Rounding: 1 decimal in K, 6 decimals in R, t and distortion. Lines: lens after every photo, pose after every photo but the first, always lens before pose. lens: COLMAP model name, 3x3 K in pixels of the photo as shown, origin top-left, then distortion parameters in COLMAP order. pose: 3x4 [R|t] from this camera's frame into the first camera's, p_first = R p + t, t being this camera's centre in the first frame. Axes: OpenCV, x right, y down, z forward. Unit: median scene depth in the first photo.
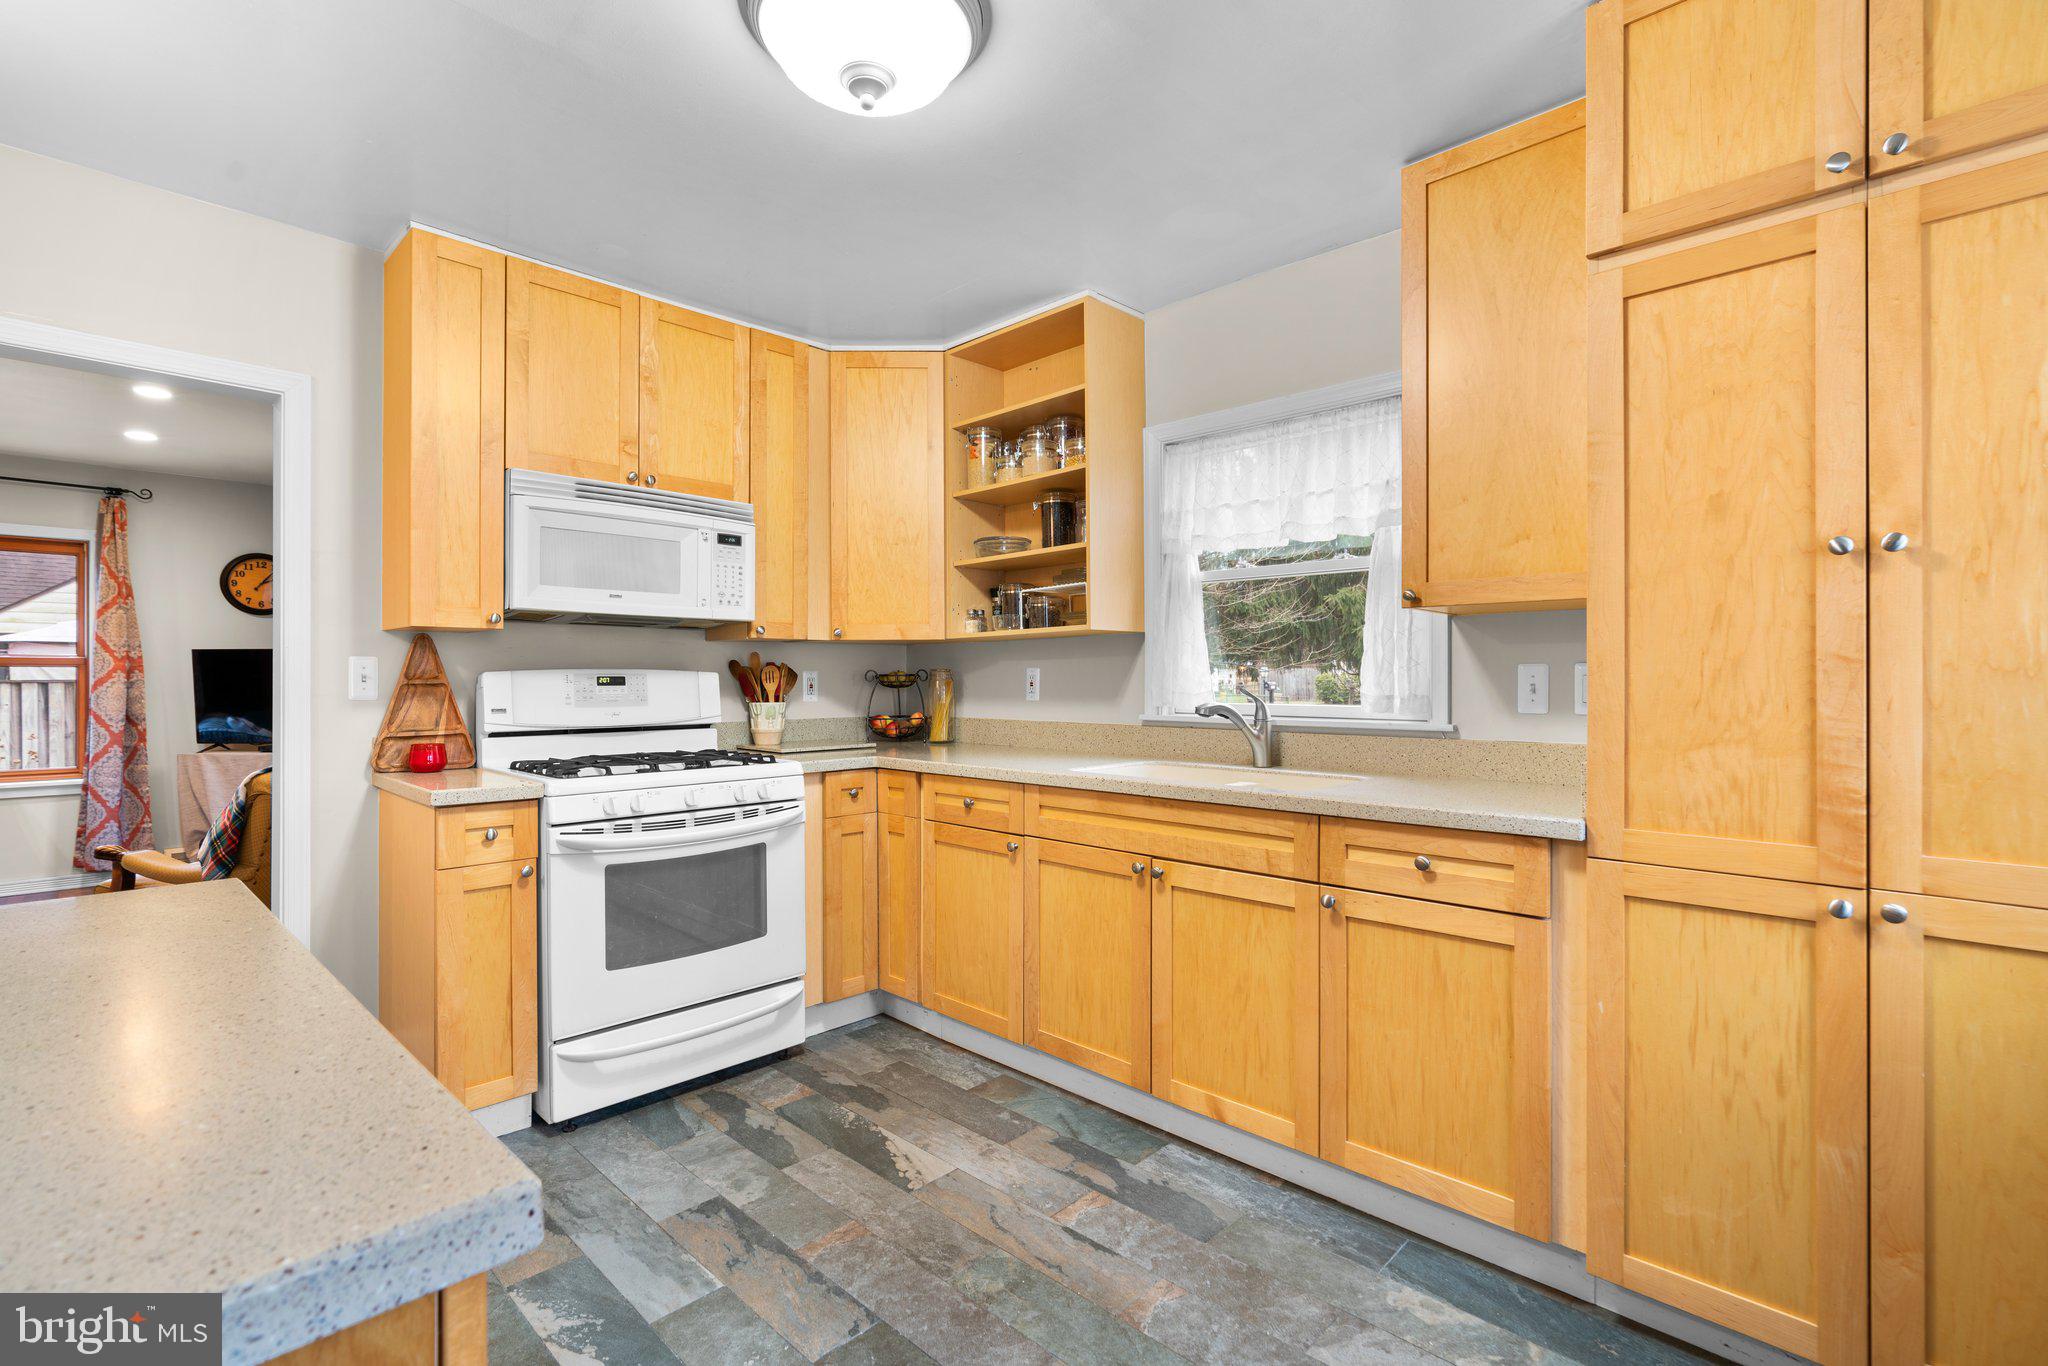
lens RADIAL K [[931.4, 0, 1023.4], [0, 931.4, 683.7], [0, 0, 1]] dist [-0.002744, 0.002076]
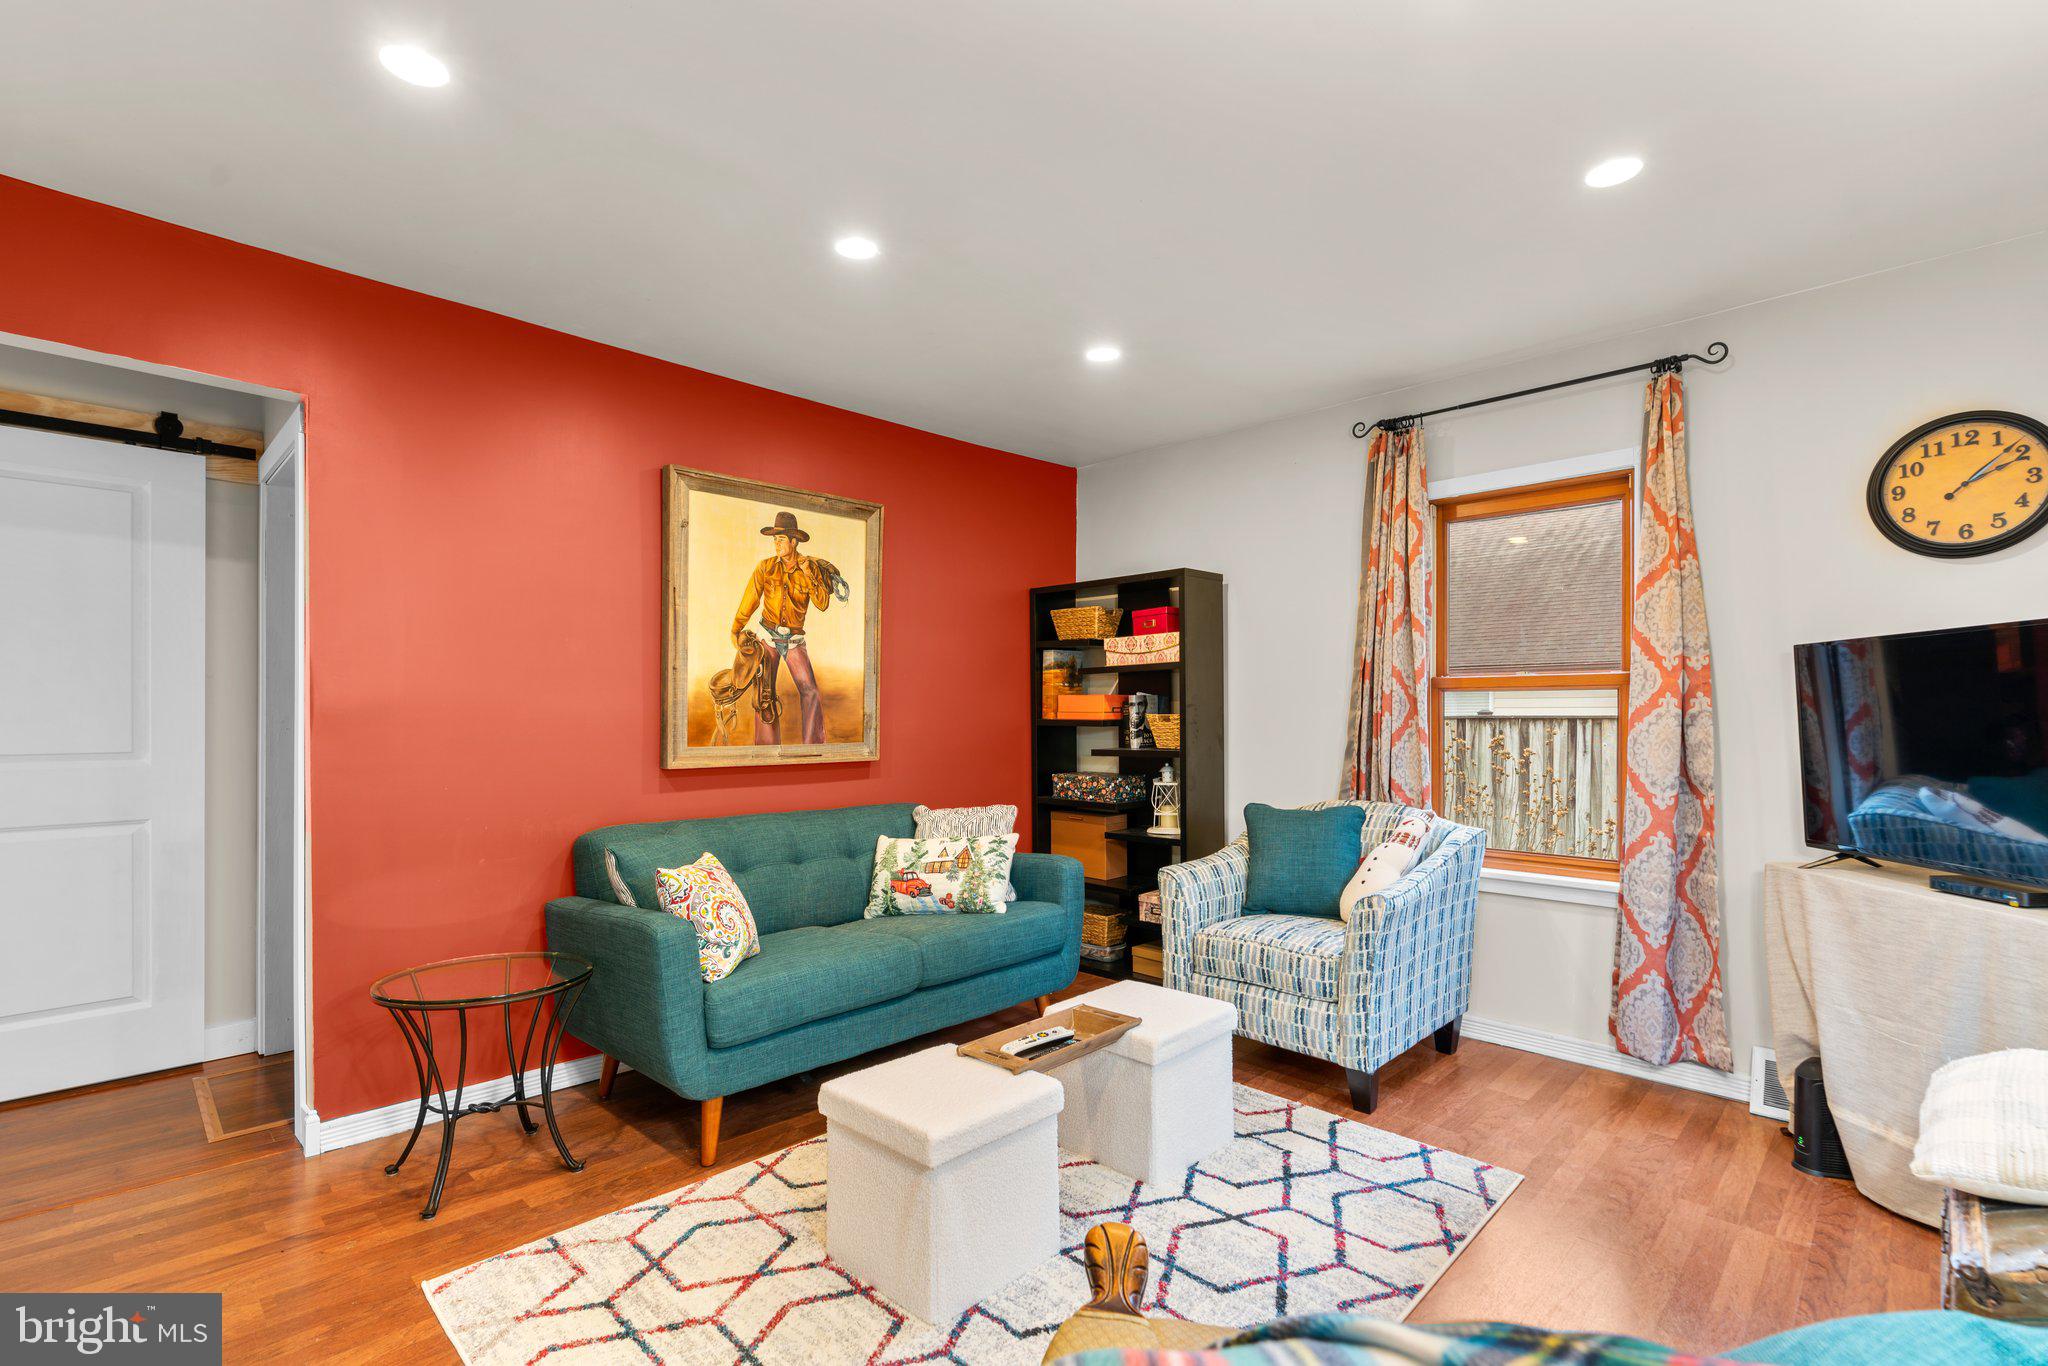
lens RADIAL K [[931.4, 0, 1040.9], [0, 931.4, 713.0], [0, 0, 1]] dist [-0.002744, 0.002076]
pose [[0.004347, -0.004388, -0.999981, -0.825053], [-0.004143, 0.999982, -0.004406, 0.002144], [0.999982, 0.004162, 0.004329, 1.199747]]
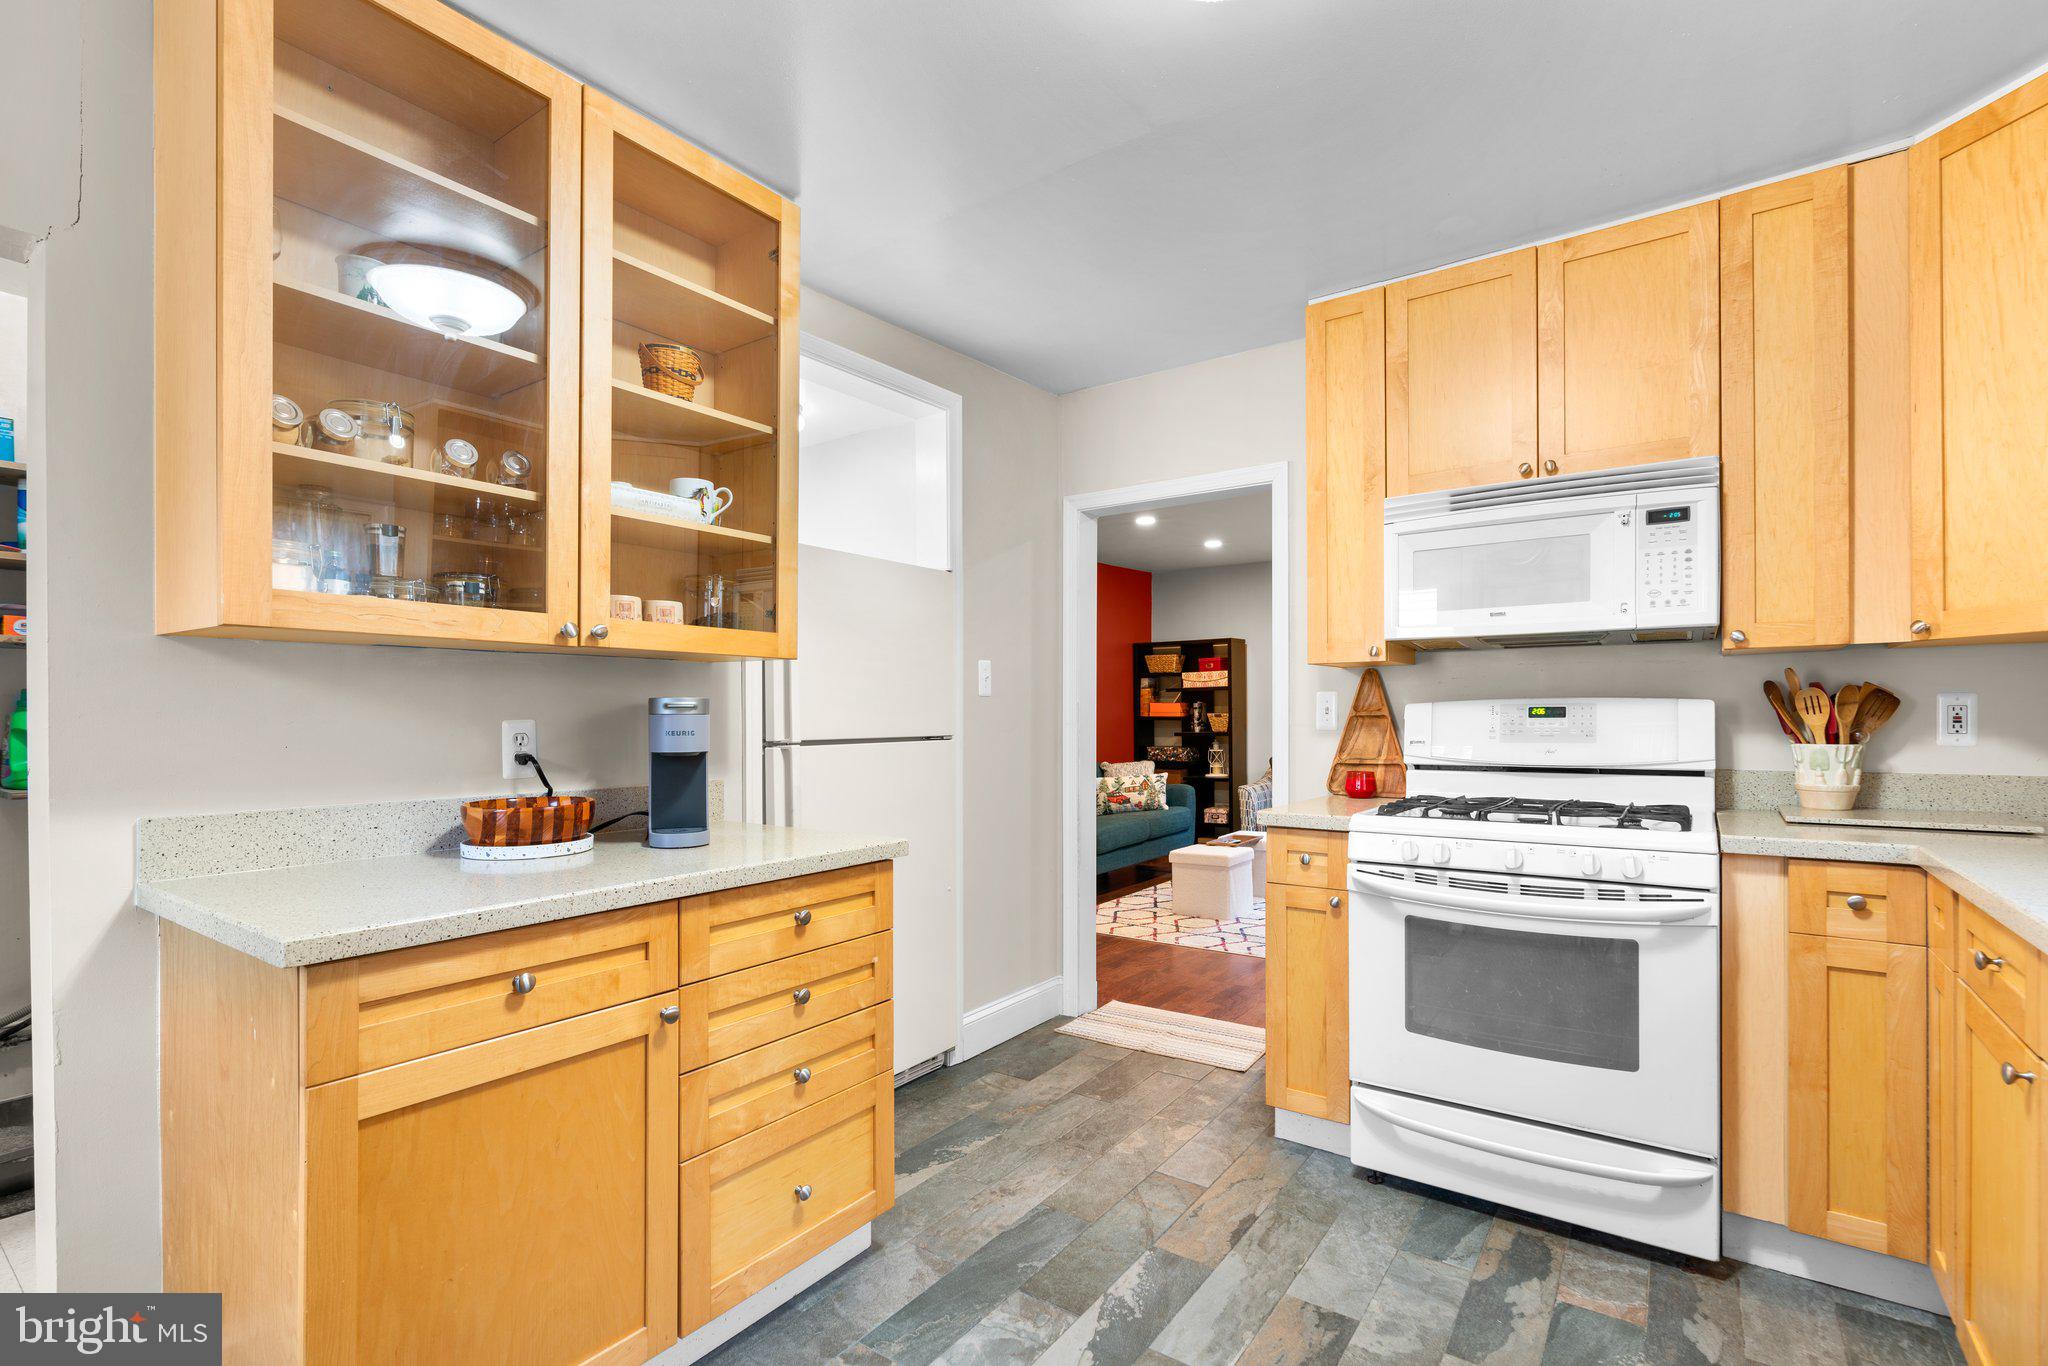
lens RADIAL K [[931.4, 0, 1019.3], [0, 931.4, 720.2], [0, 0, 1]] dist [-0.002744, 0.002076]
pose [[0.146850, 0.005893, -0.989141, 0.347472], [0.002980, 0.999975, 0.006400, -0.002715], [0.989154, -0.003888, 0.146829, 0.428657]]
